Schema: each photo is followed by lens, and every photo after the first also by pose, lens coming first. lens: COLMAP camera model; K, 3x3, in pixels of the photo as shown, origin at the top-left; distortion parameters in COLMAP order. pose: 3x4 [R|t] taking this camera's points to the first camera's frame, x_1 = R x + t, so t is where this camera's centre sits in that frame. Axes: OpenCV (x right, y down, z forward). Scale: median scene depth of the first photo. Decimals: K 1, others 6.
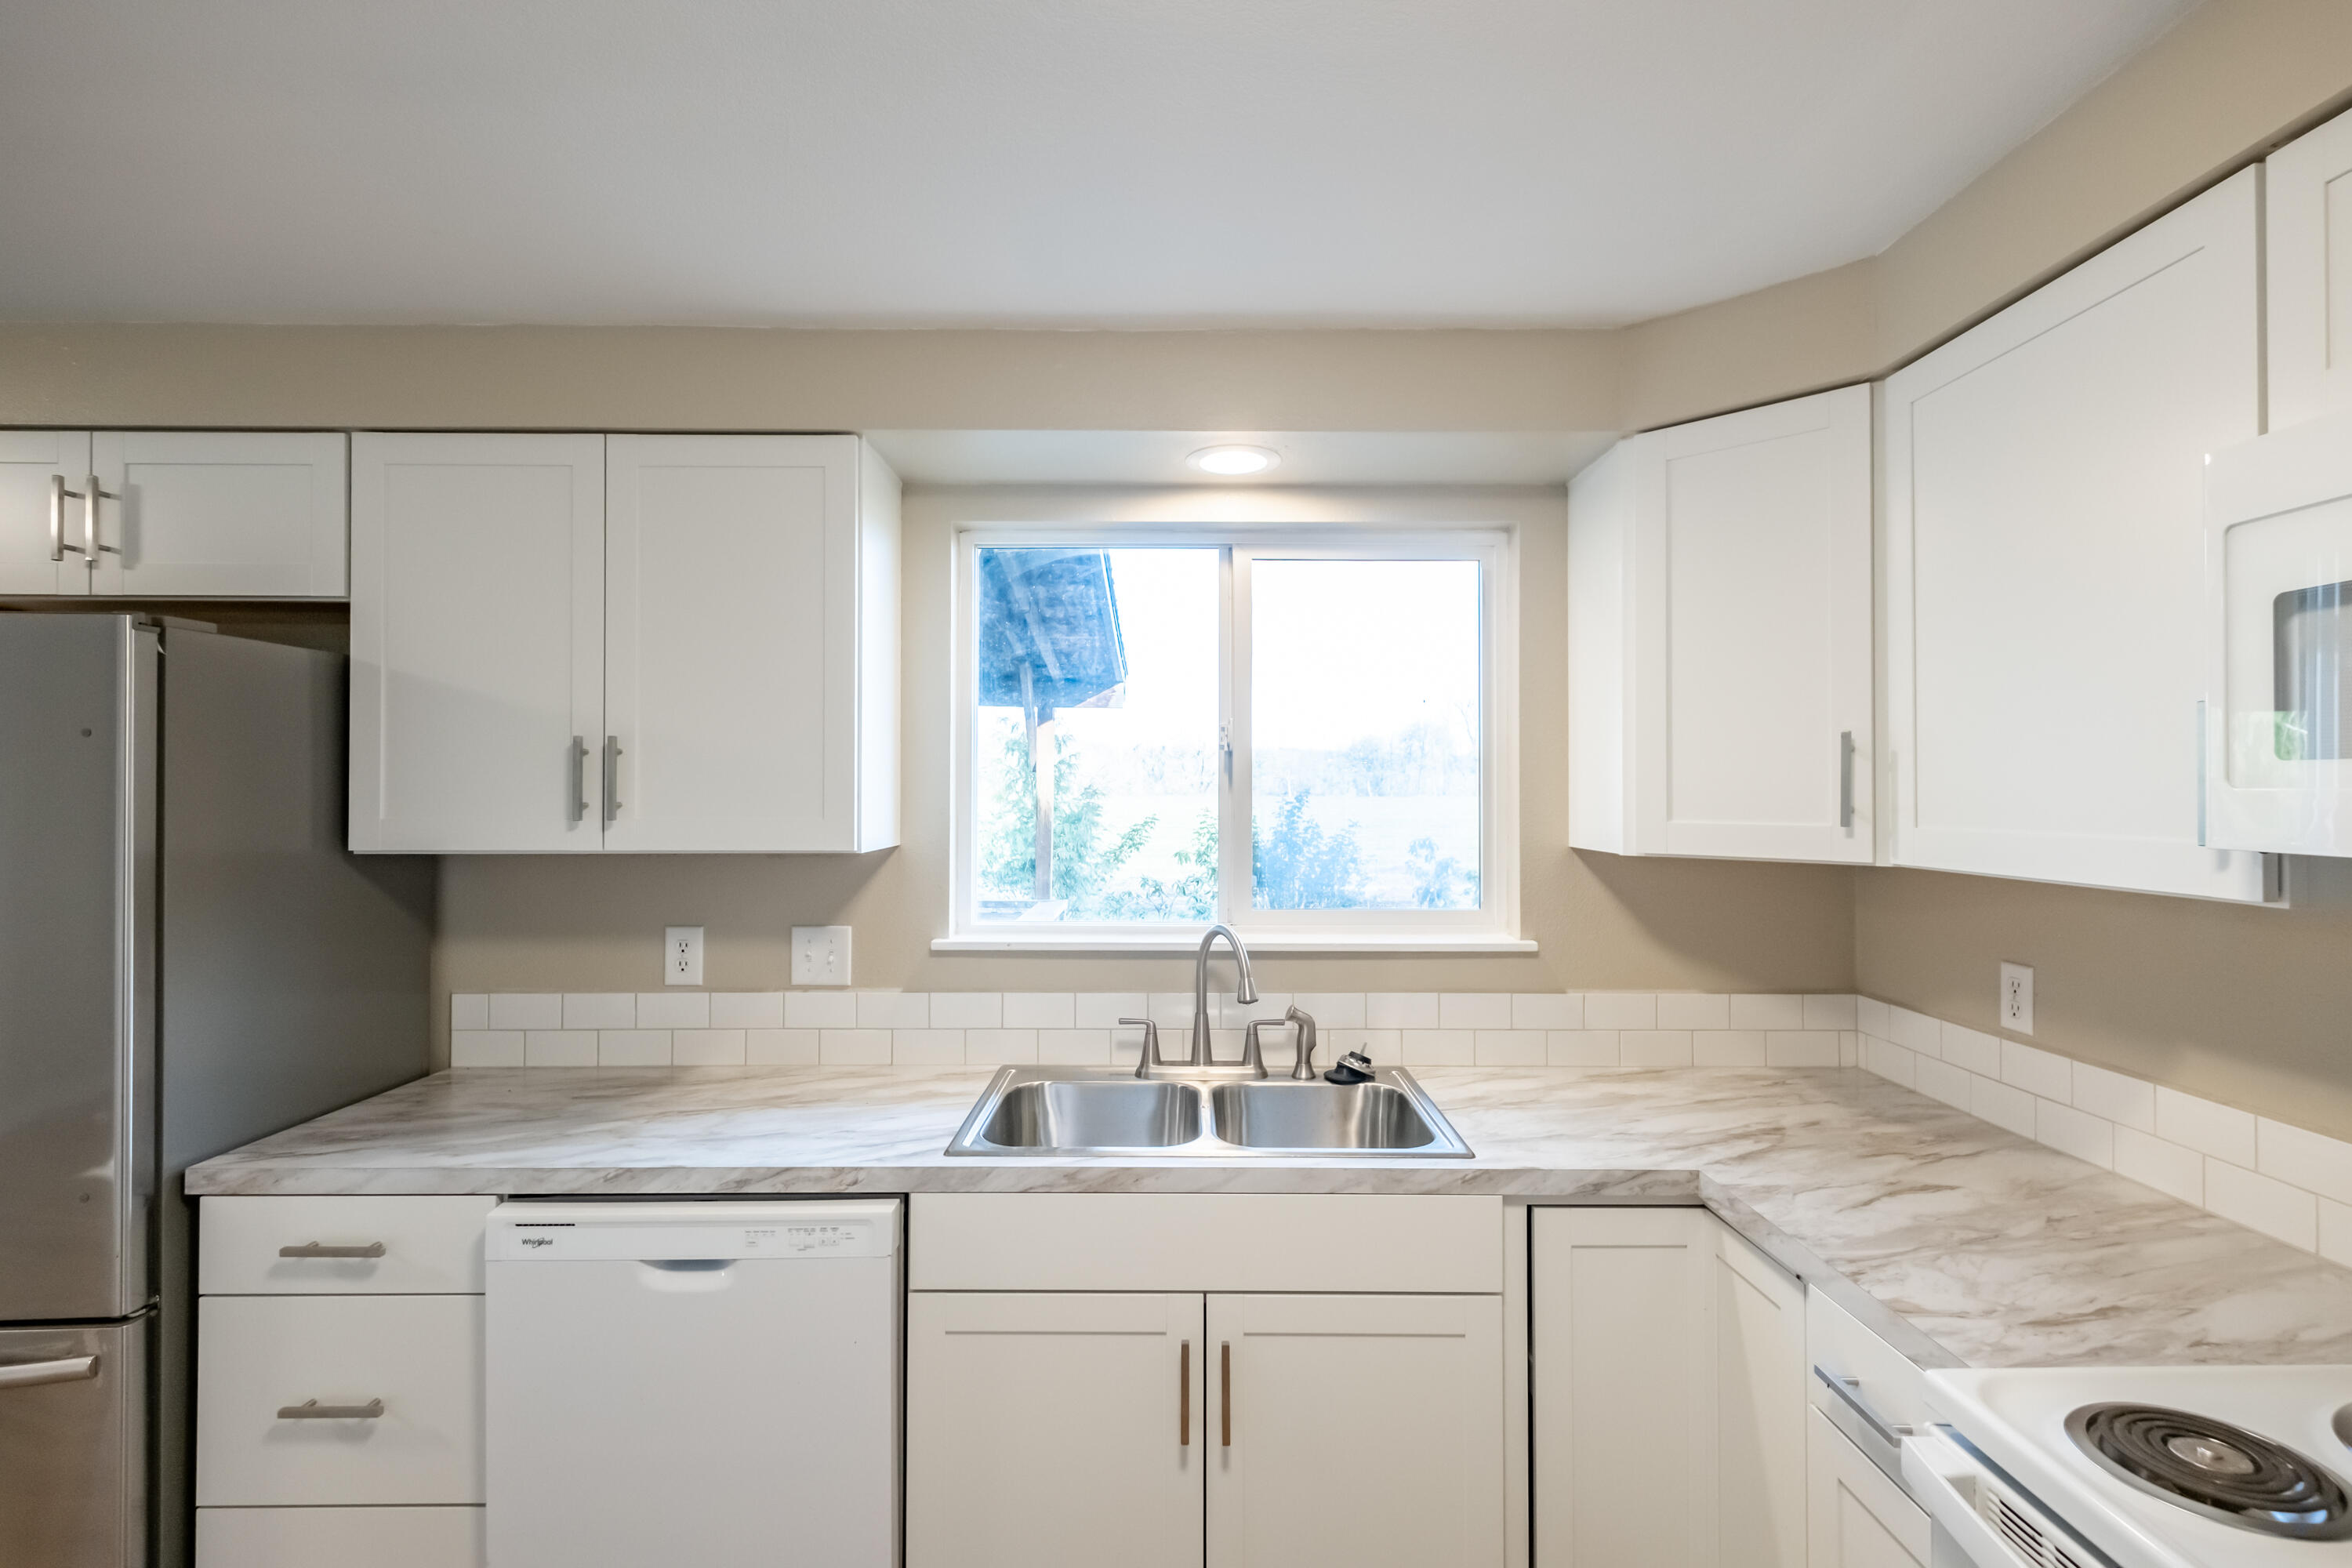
lens RADIAL K [[1111.8, 0, 1187.0], [0, 1111.8, 774.5], [0, 0, 1]] dist [0.002632, -0.001187]
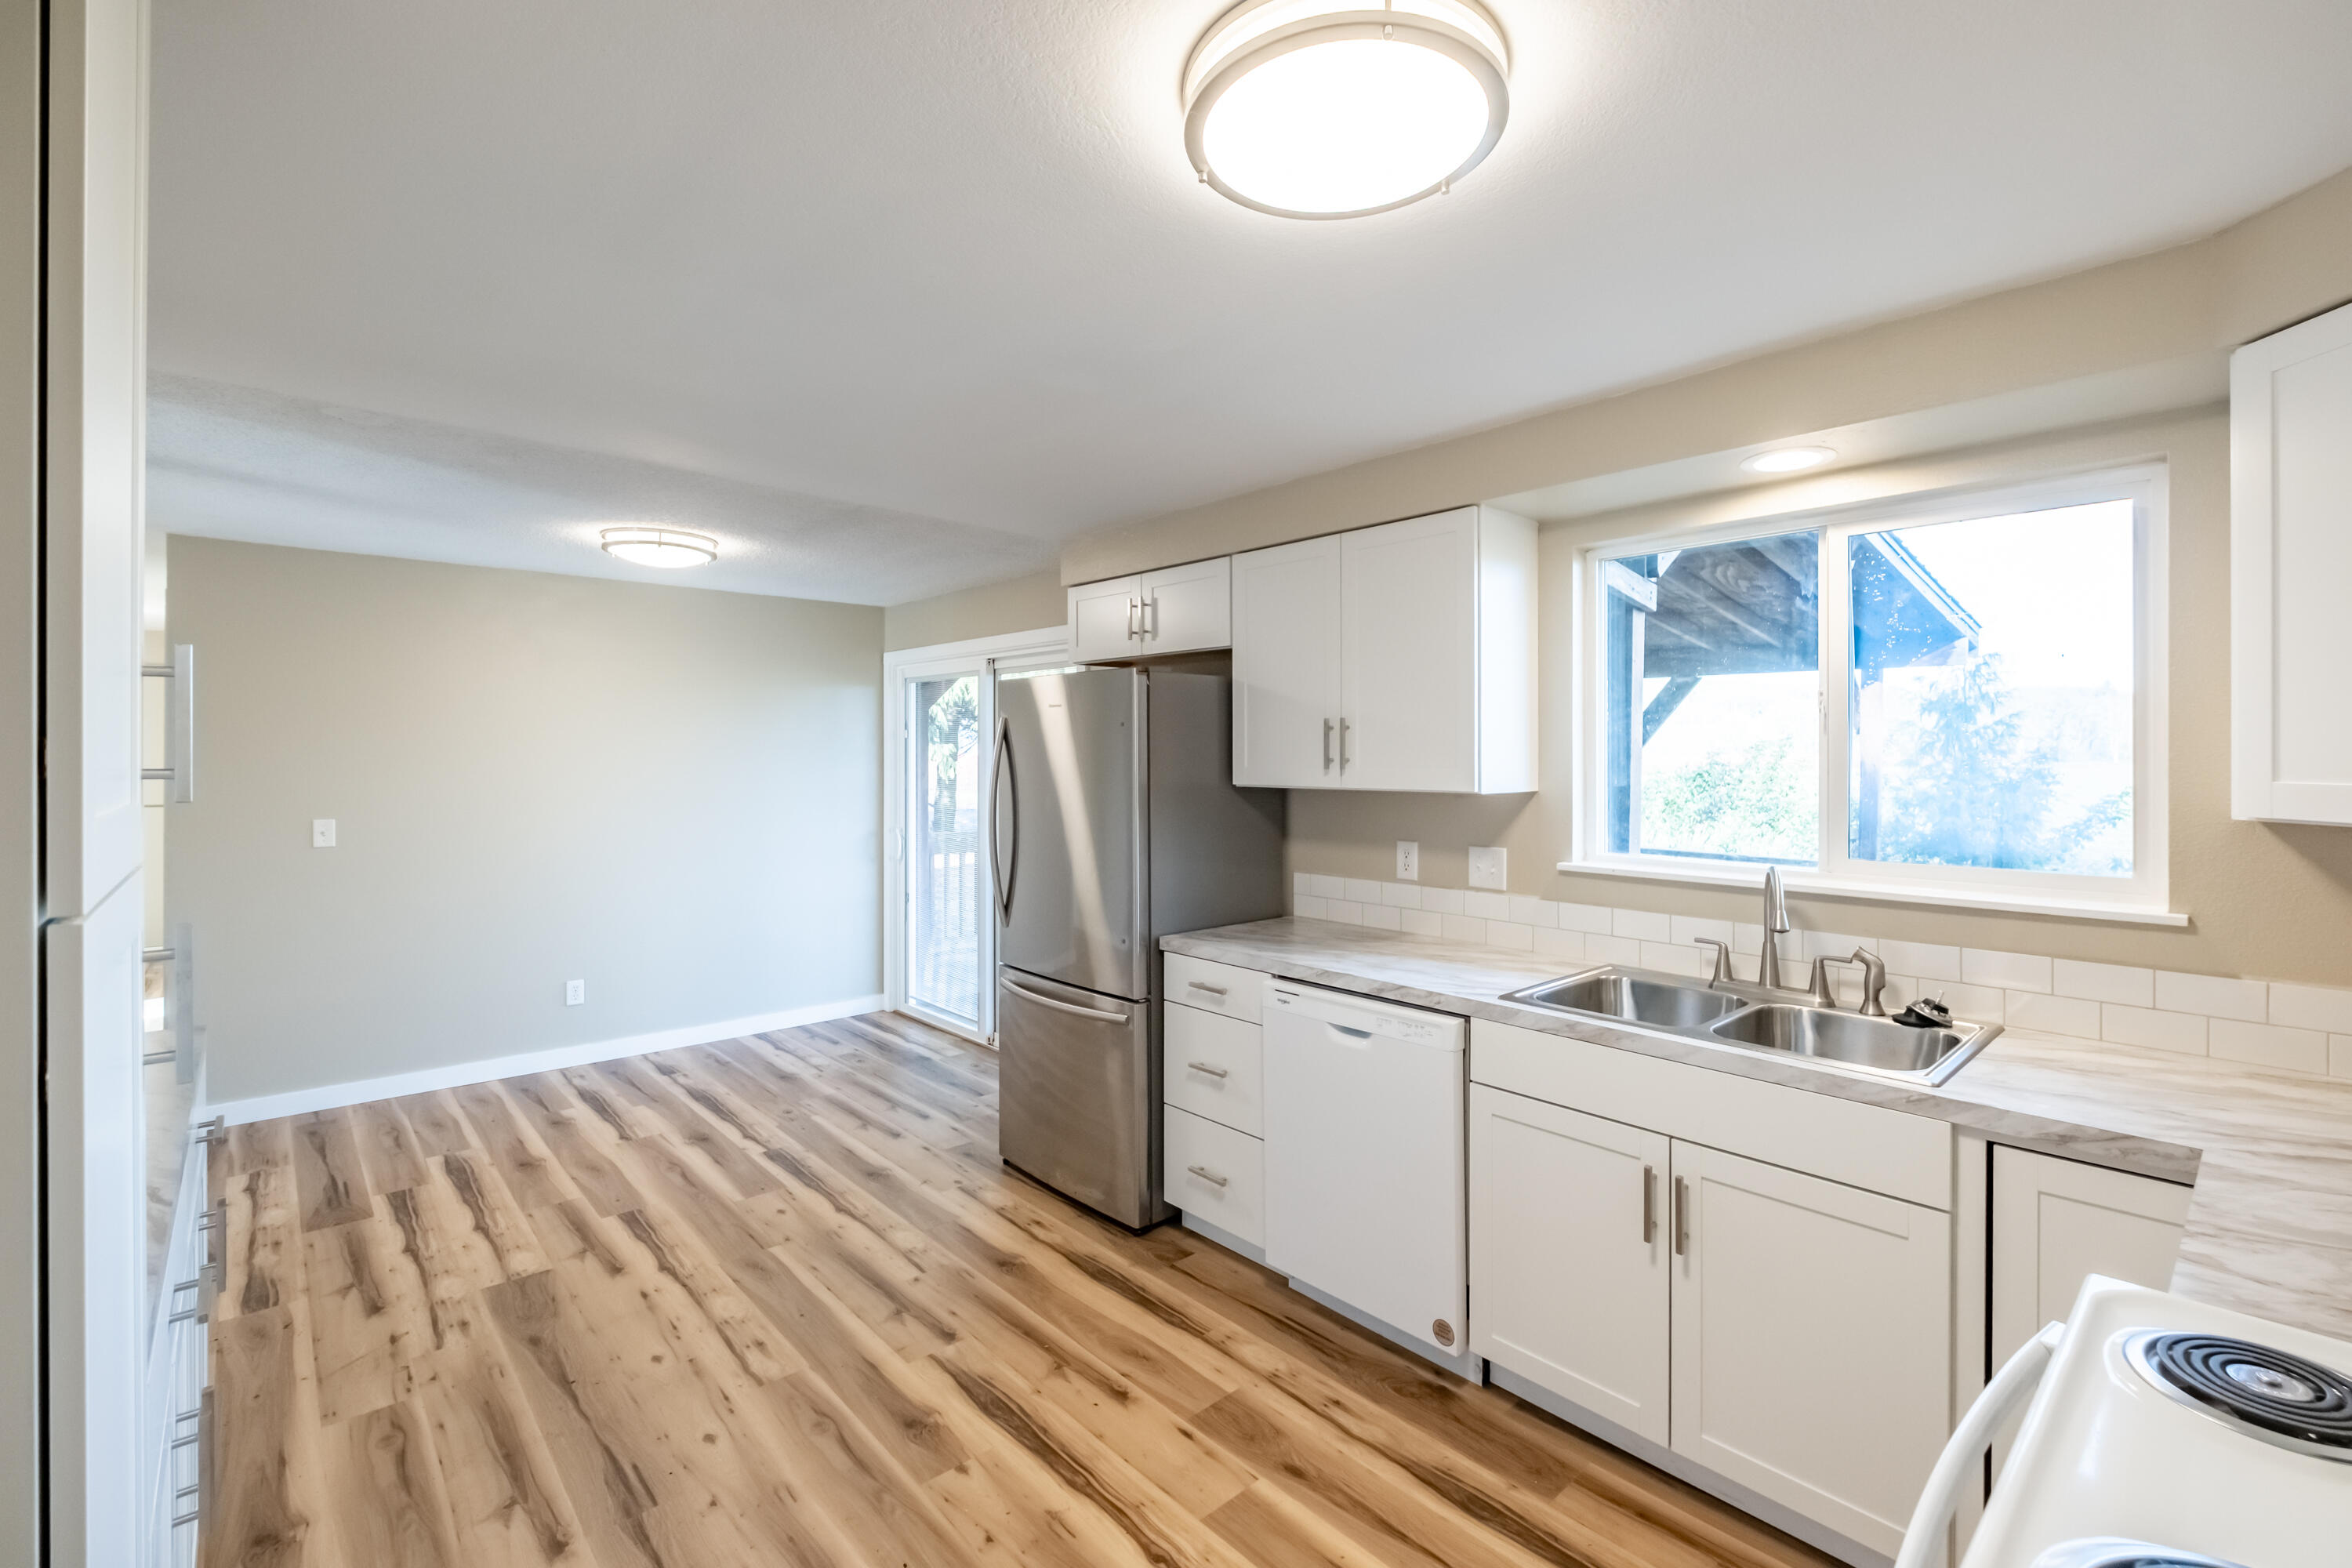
lens RADIAL K [[1019.7, 0, 1184.2], [0, 1019.7, 754.0], [0, 0, 1]] dist [0.003888, -0.005538]
pose [[0.665328, -0.001697, -0.746550, 0.445590], [0.011072, 0.999910, 0.007595, 0.004652], [0.746469, -0.013319, 0.665286, -0.174606]]
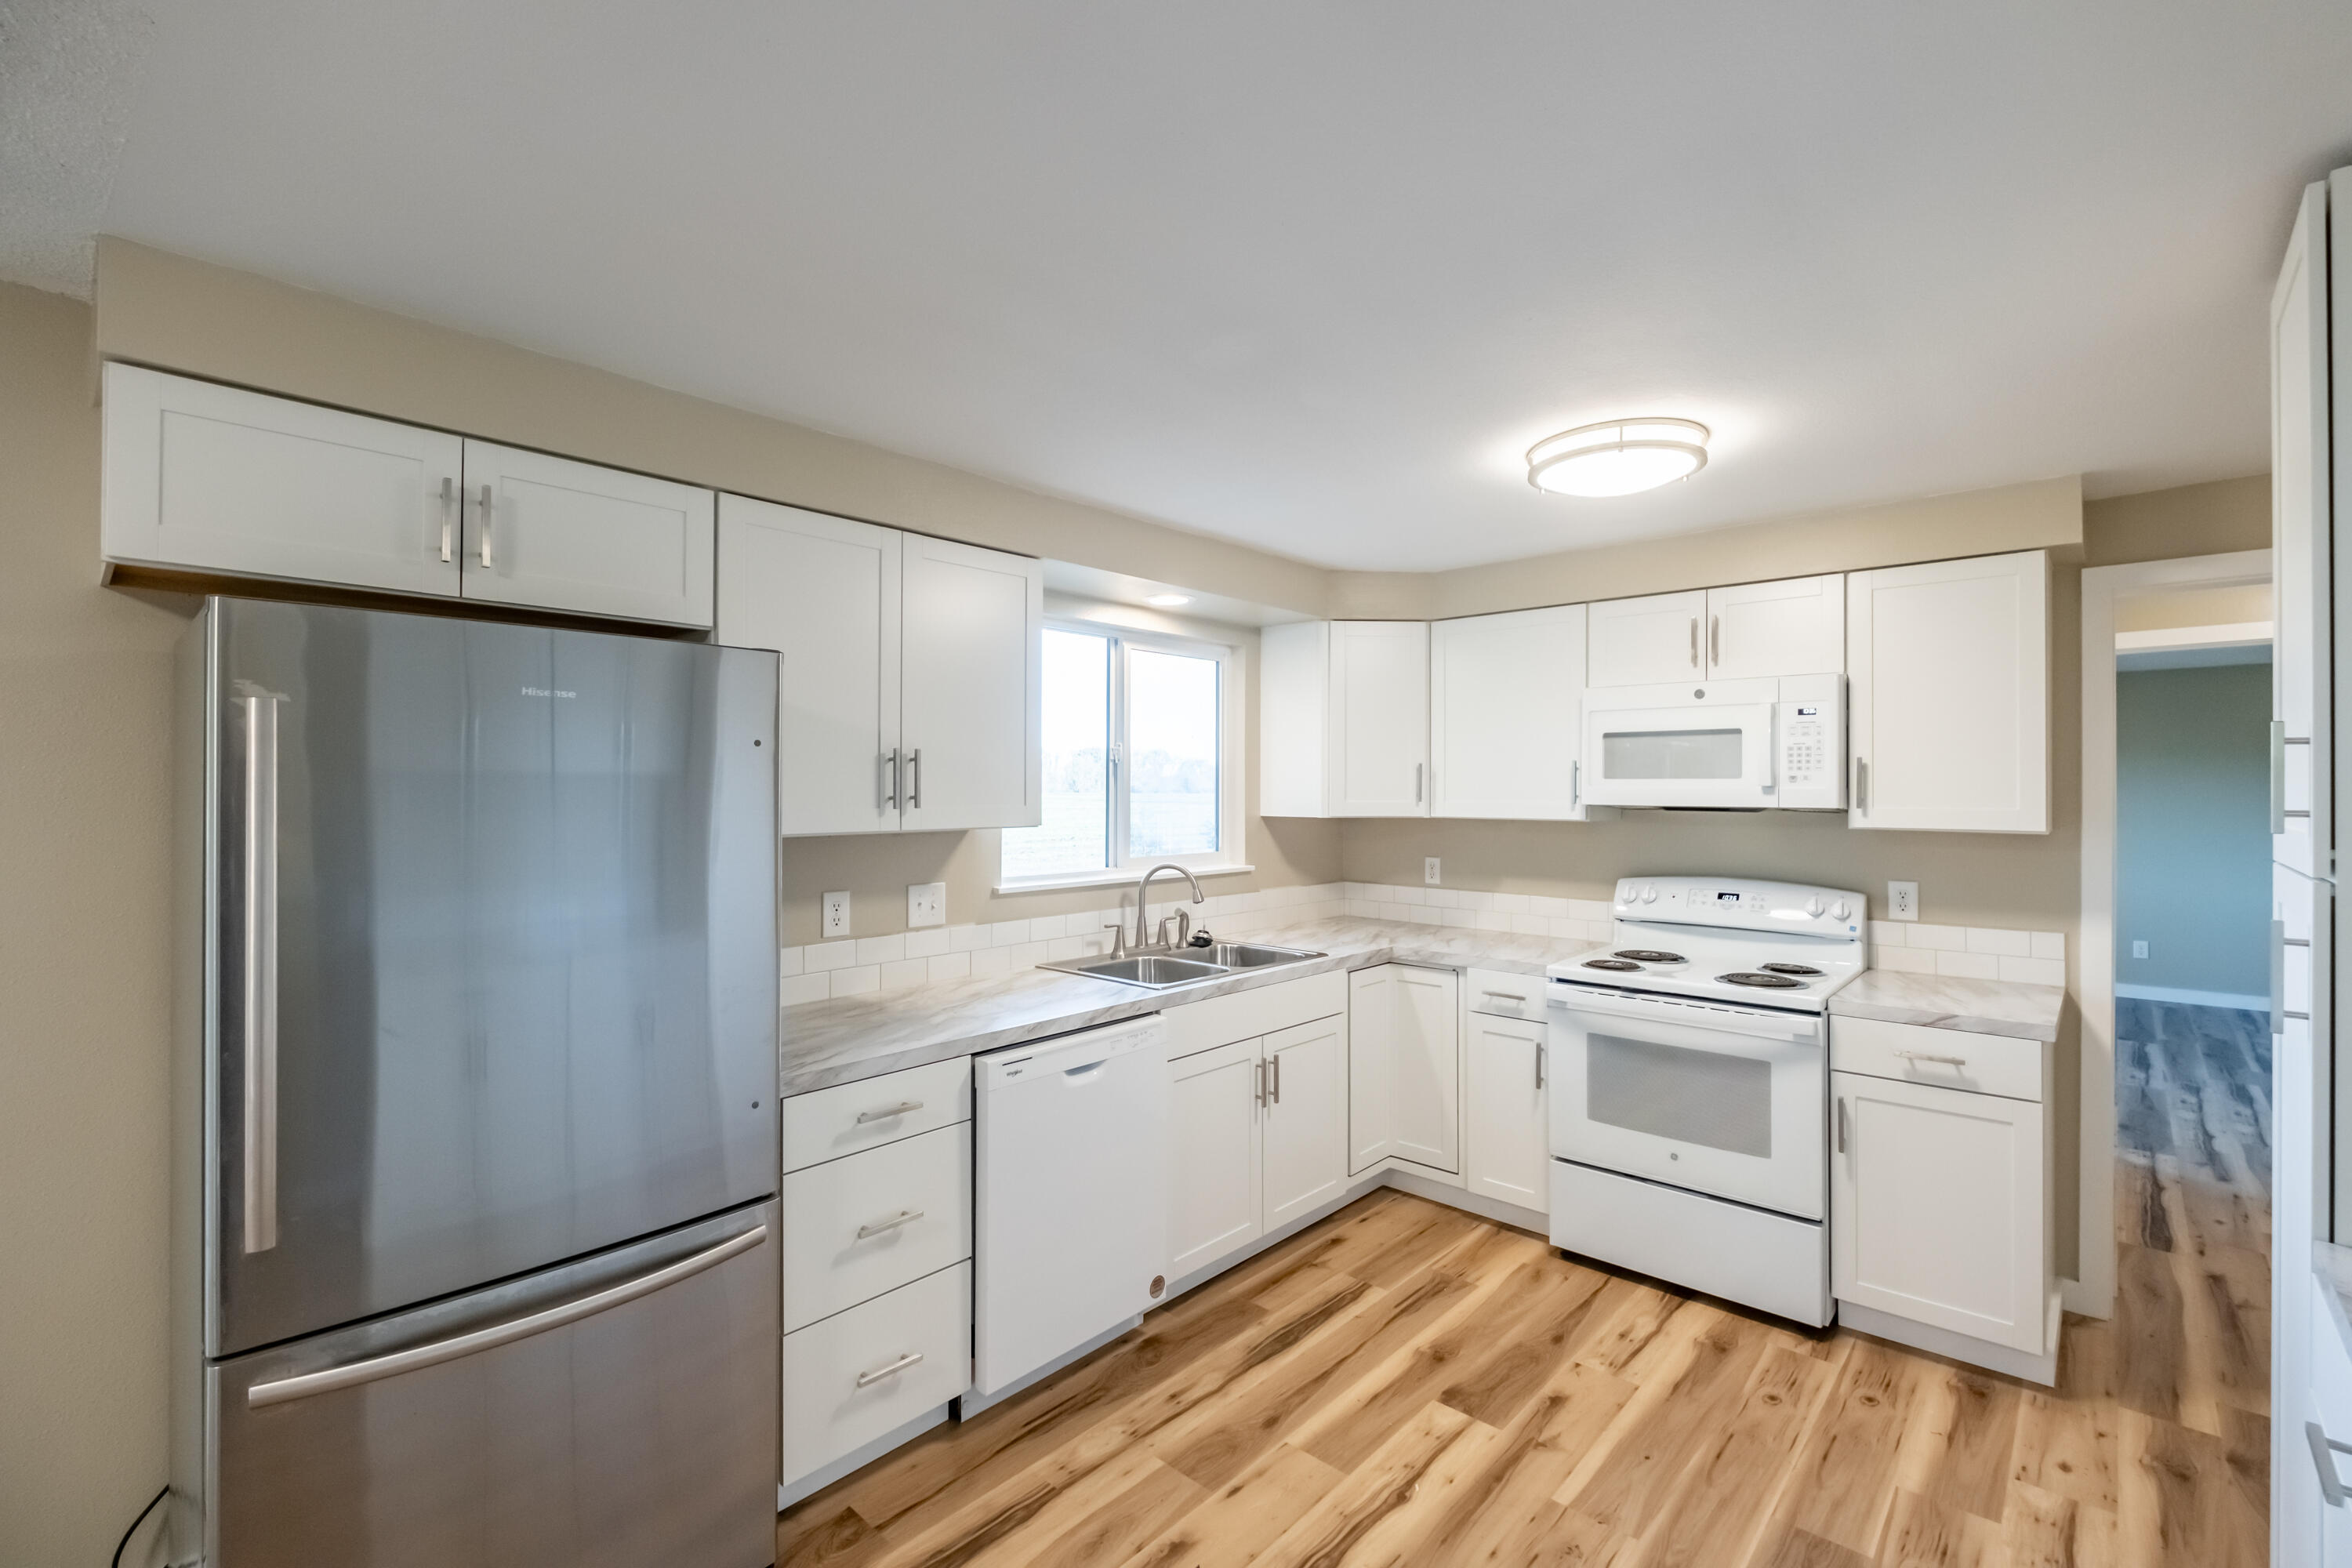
lens RADIAL K [[1036.1, 0, 1176.9], [0, 1036.1, 778.3], [0, 0, 1]] dist [-0.001277, -0.000877]
pose [[0.678543, 0.005663, 0.734539, -1.247397], [-0.010484, 0.999943, 0.001976, -0.003022], [-0.734486, -0.009041, 0.678564, -0.135656]]
